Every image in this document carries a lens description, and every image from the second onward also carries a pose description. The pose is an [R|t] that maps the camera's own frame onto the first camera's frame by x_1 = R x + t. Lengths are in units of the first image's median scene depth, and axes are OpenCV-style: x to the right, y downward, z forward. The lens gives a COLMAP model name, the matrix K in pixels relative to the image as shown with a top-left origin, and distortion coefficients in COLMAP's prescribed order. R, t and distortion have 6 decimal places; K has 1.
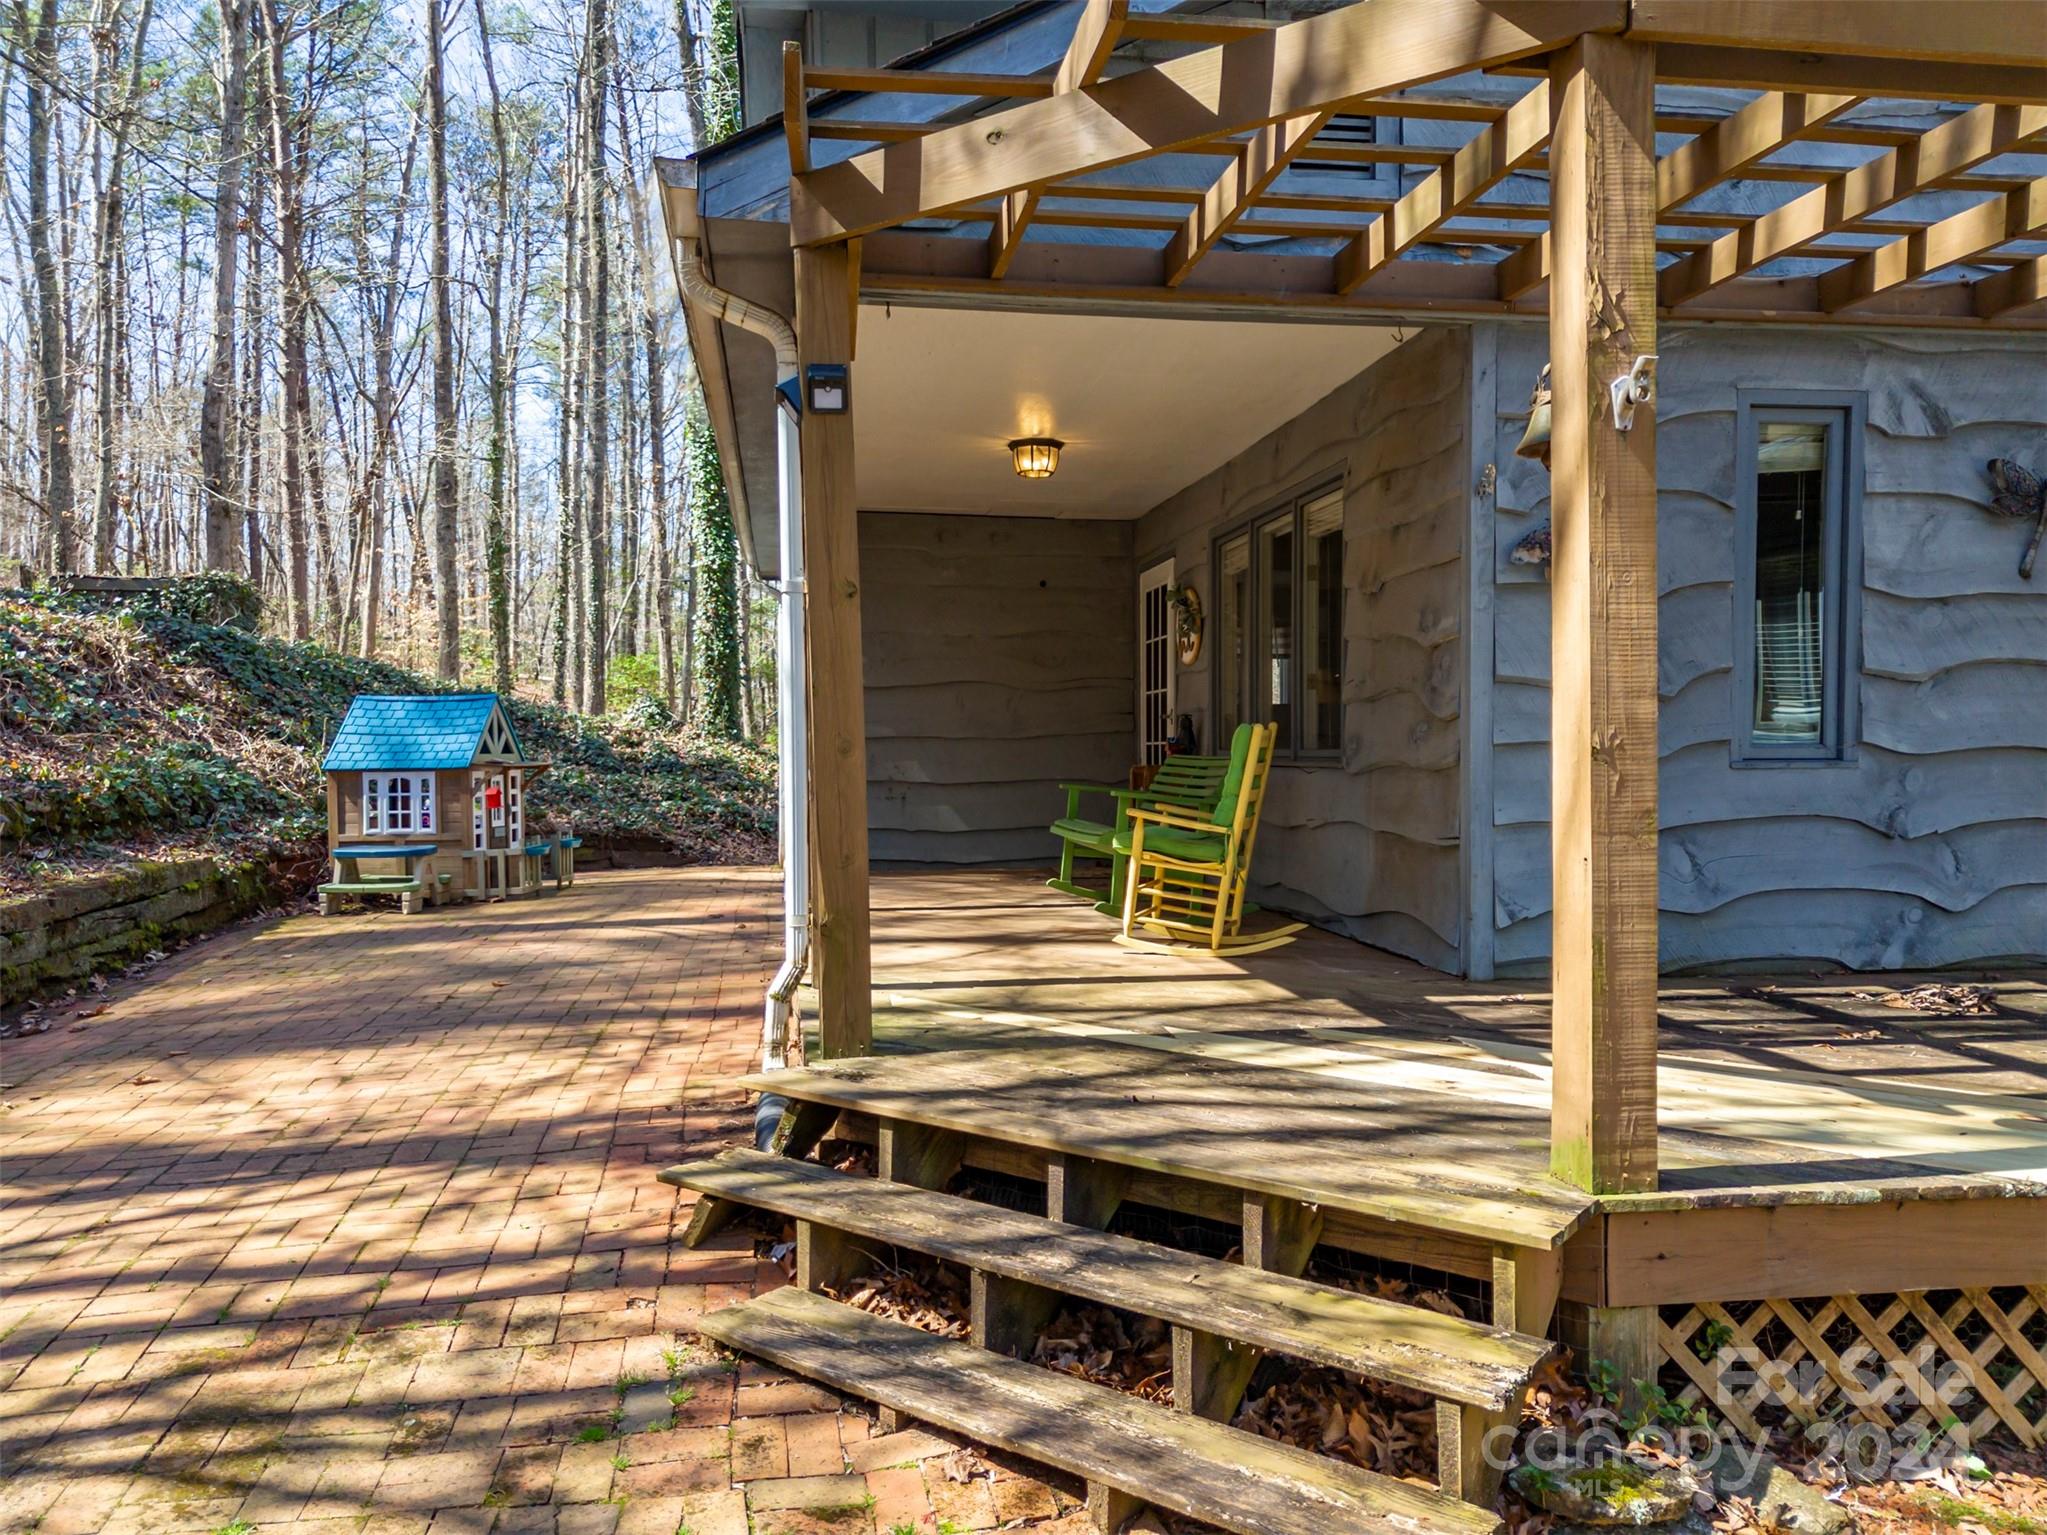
lens RADIAL K [[1489.3, 0, 1054.4], [0, 1489.3, 817.2], [0, 0, 1]] dist [0.068752, -0.002141]
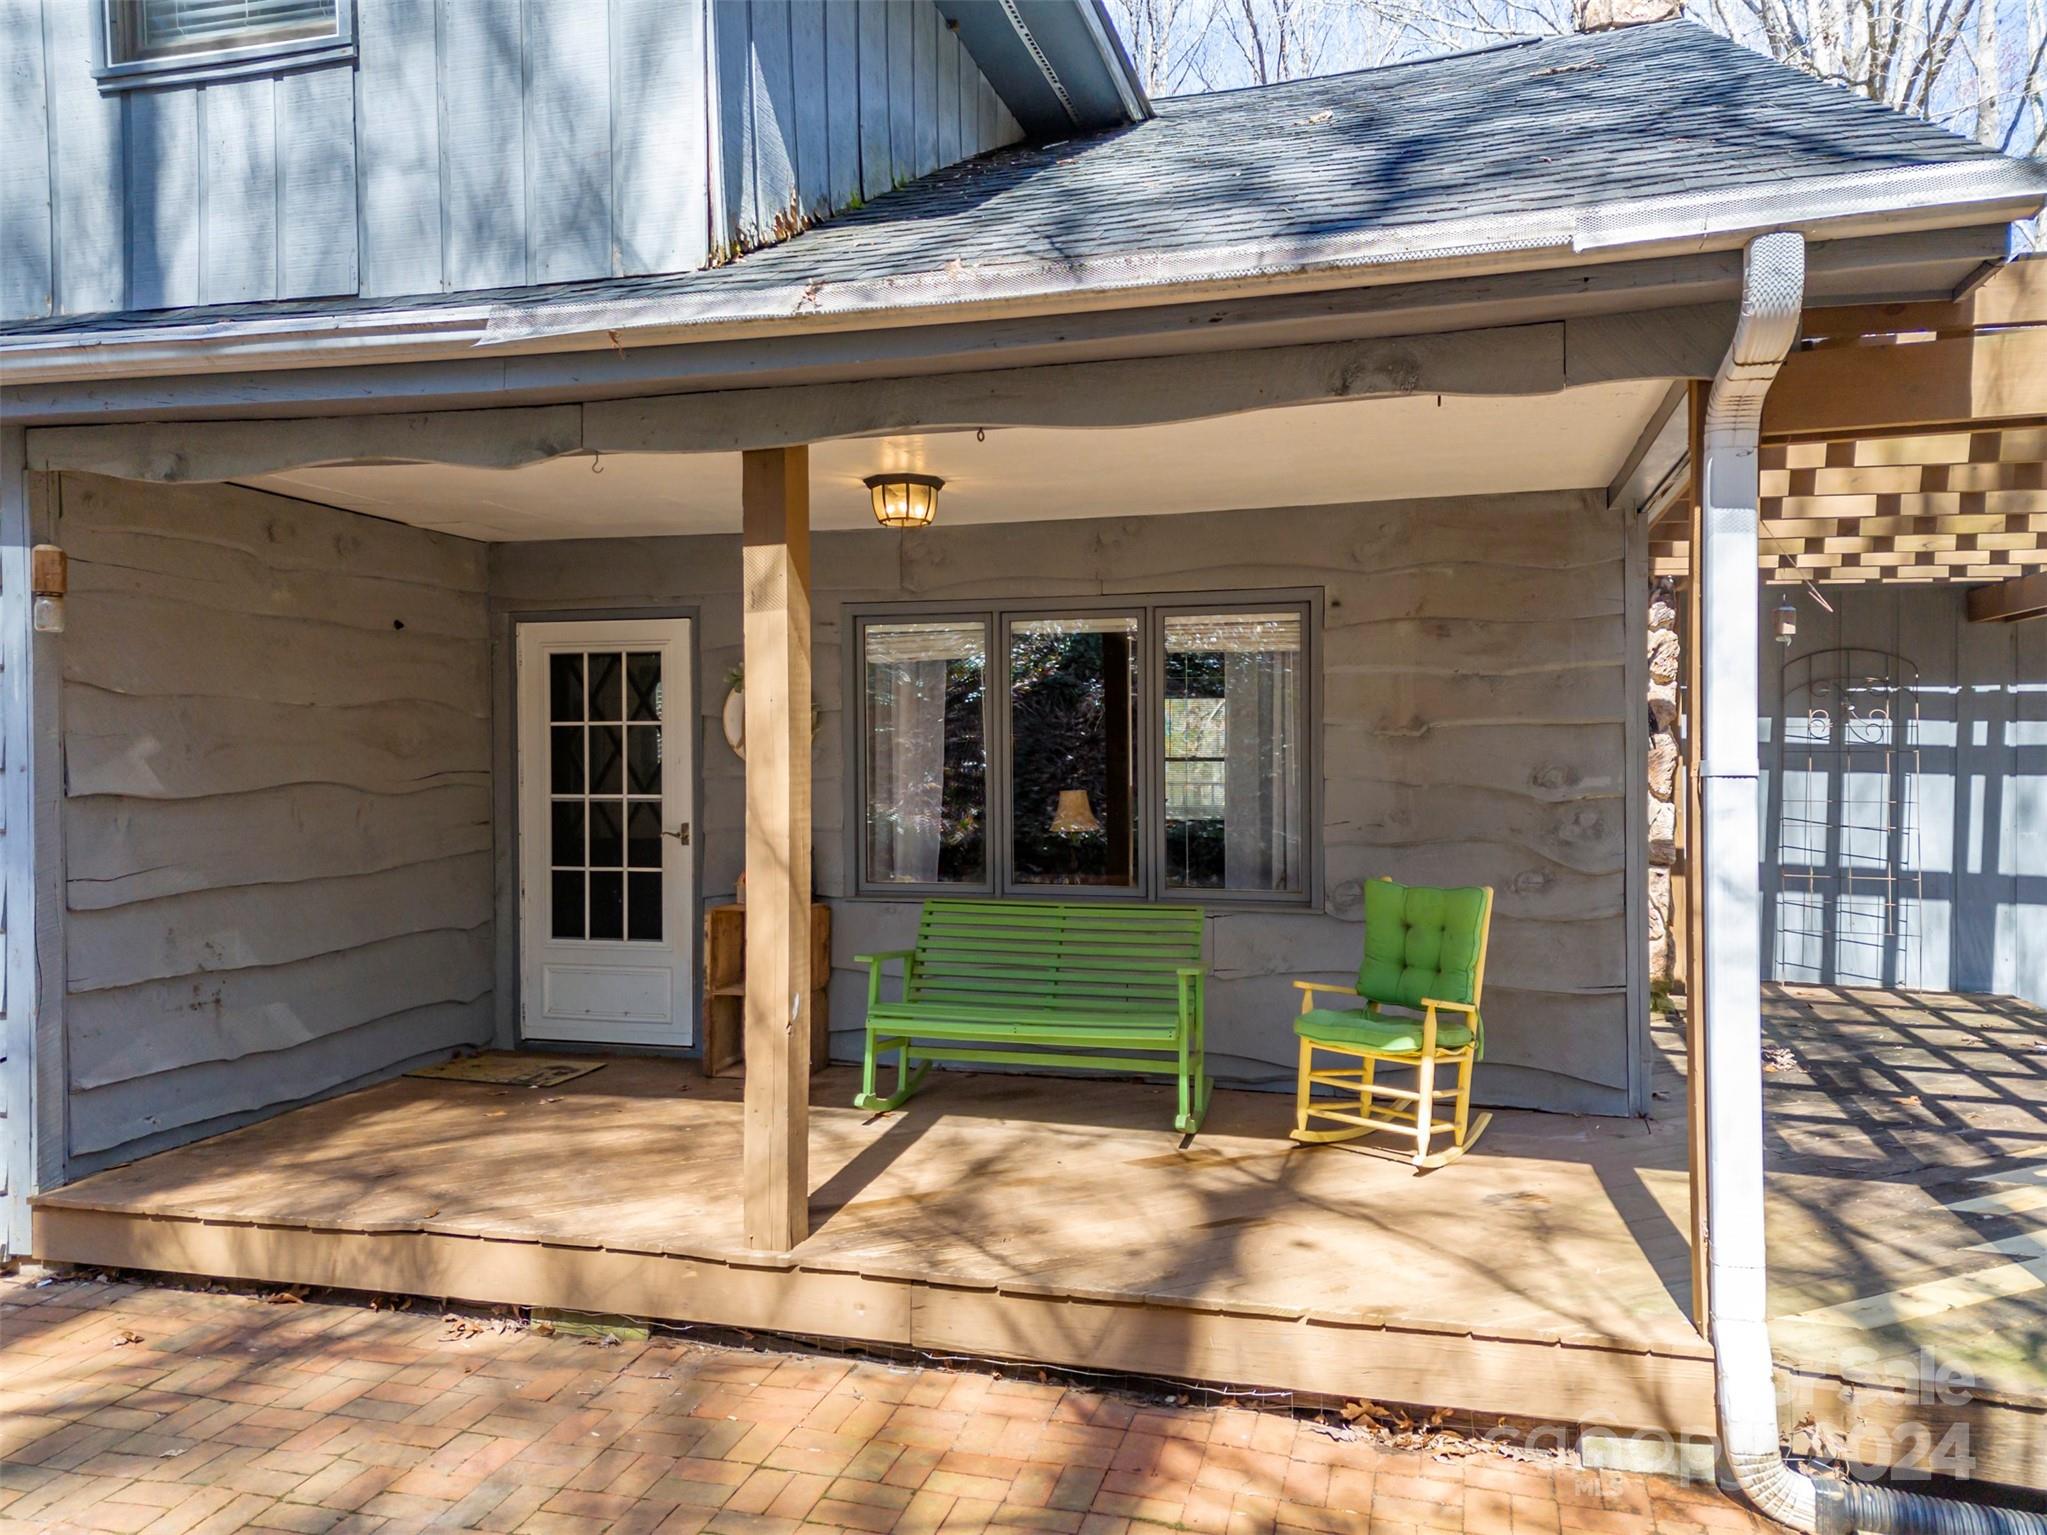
lens RADIAL K [[1483.4, 0, 1018.2], [0, 1483.4, 759.9], [0, 0, 1]] dist [0.108431, -0.097602]
pose [[0.432219, -0.005207, 0.901754, -1.289518], [0.039922, 0.999113, -0.013366, -0.222286], [-0.900885, 0.041777, 0.432044, 1.356220]]
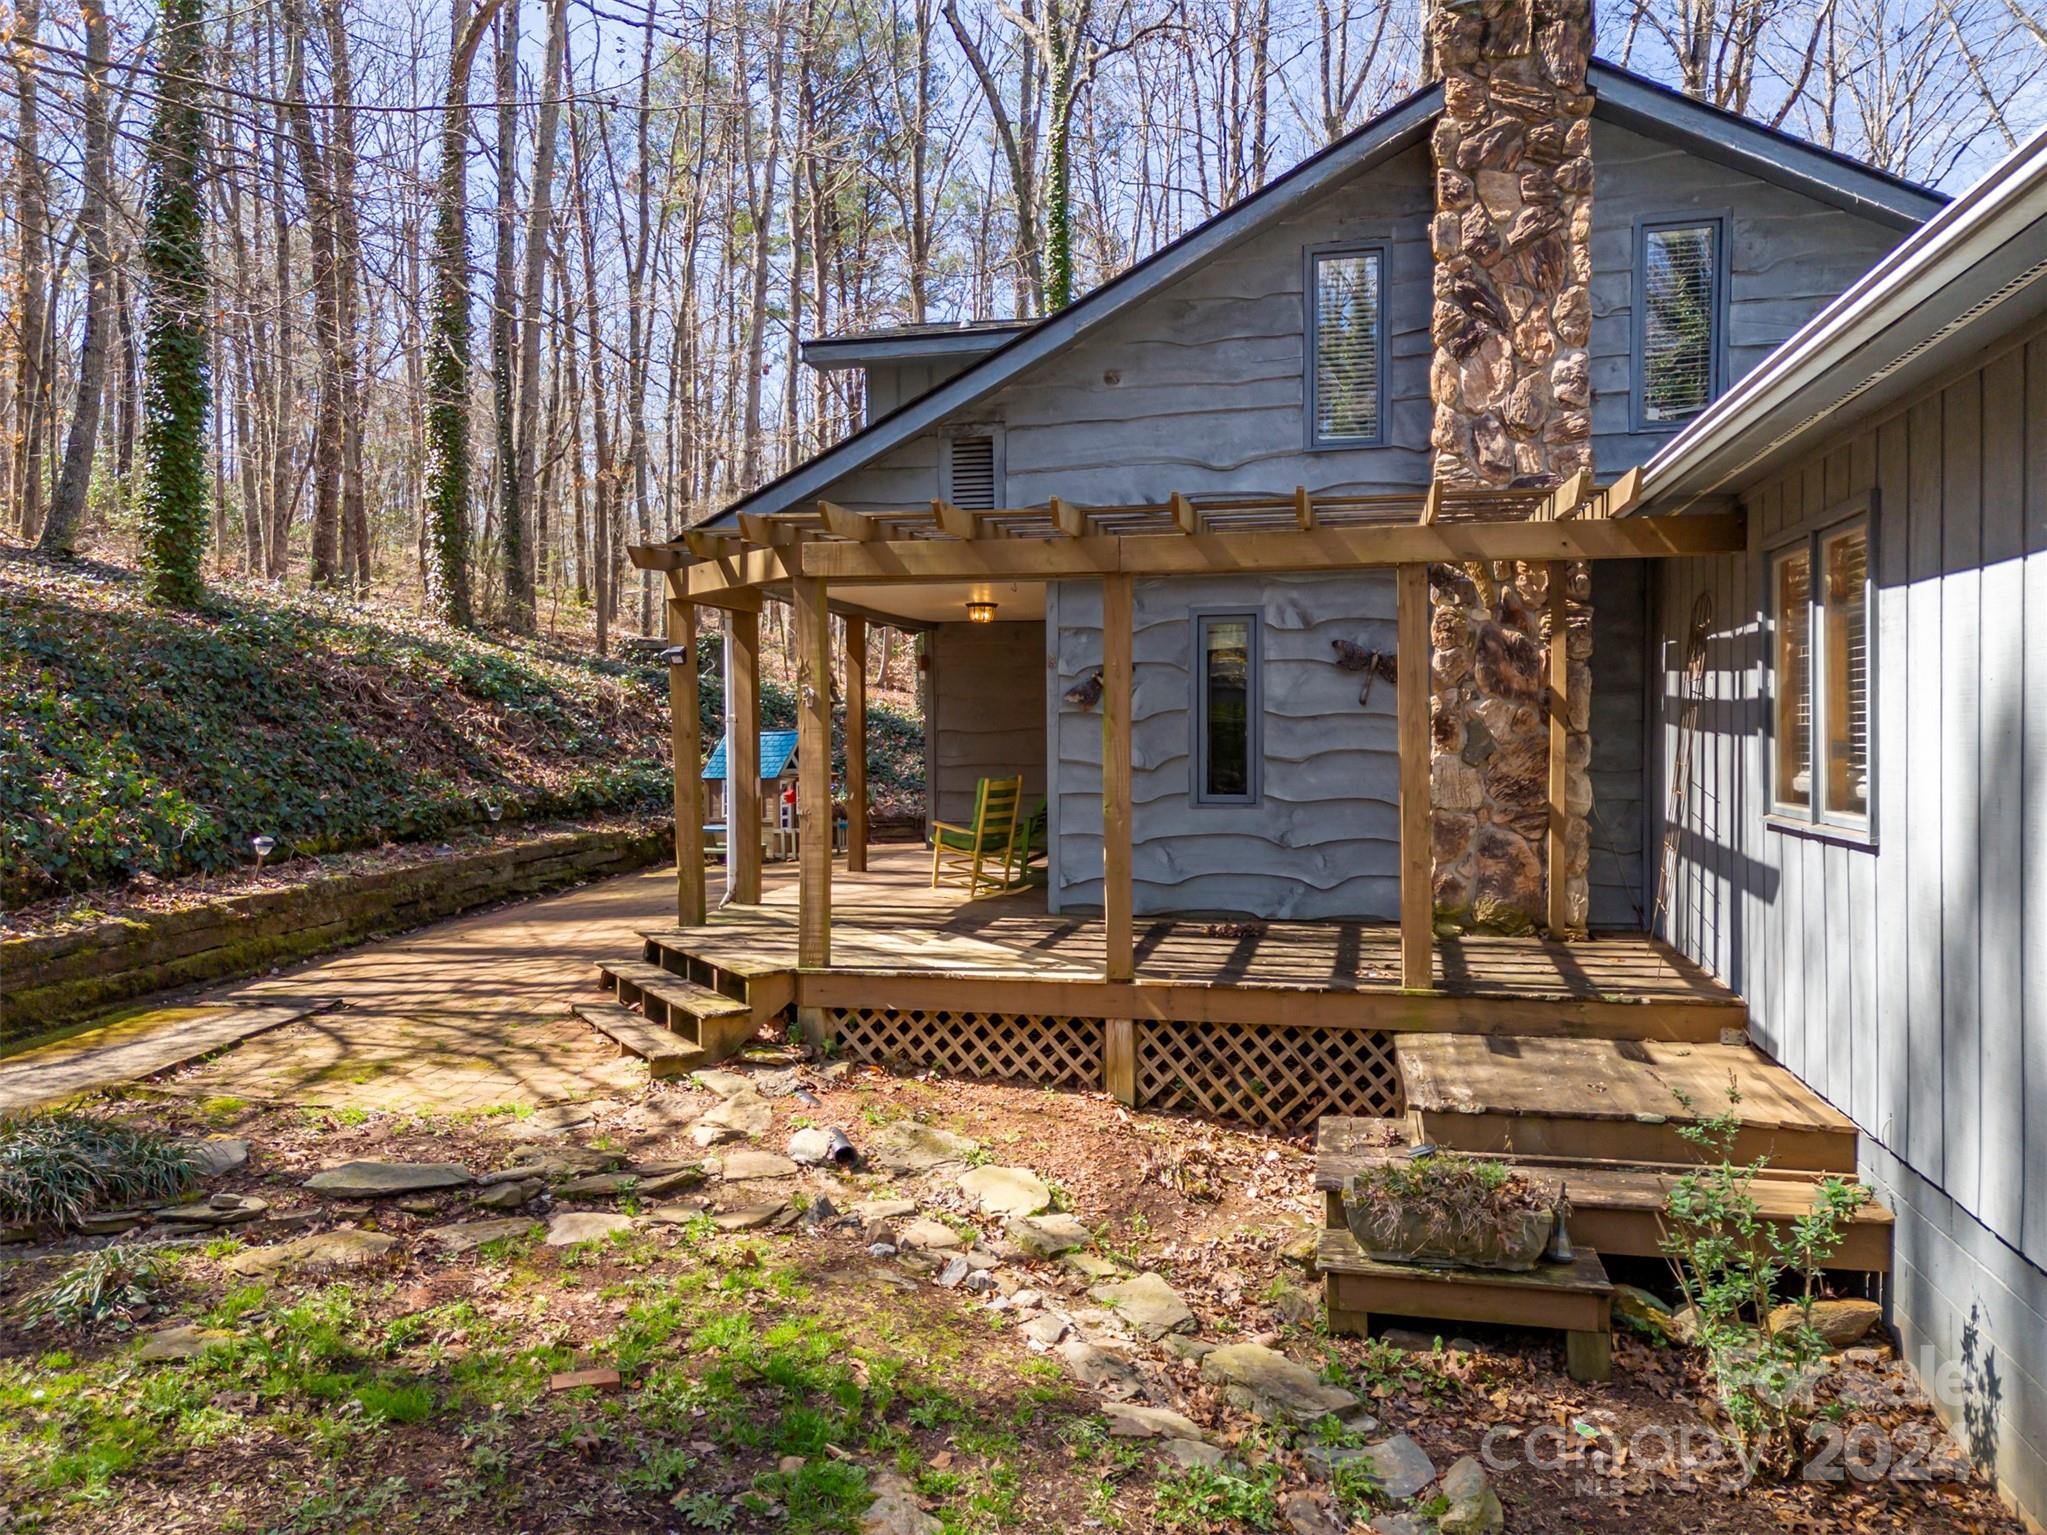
lens RADIAL K [[1483.4, 0, 1018.2], [0, 1483.4, 759.9], [0, 0, 1]] dist [0.108431, -0.097602]
pose [[0.922093, 0.008664, -0.386871, 1.445605], [-0.017047, 0.999688, -0.018244, -0.082128], [0.386592, 0.023417, 0.921953, -1.169854]]
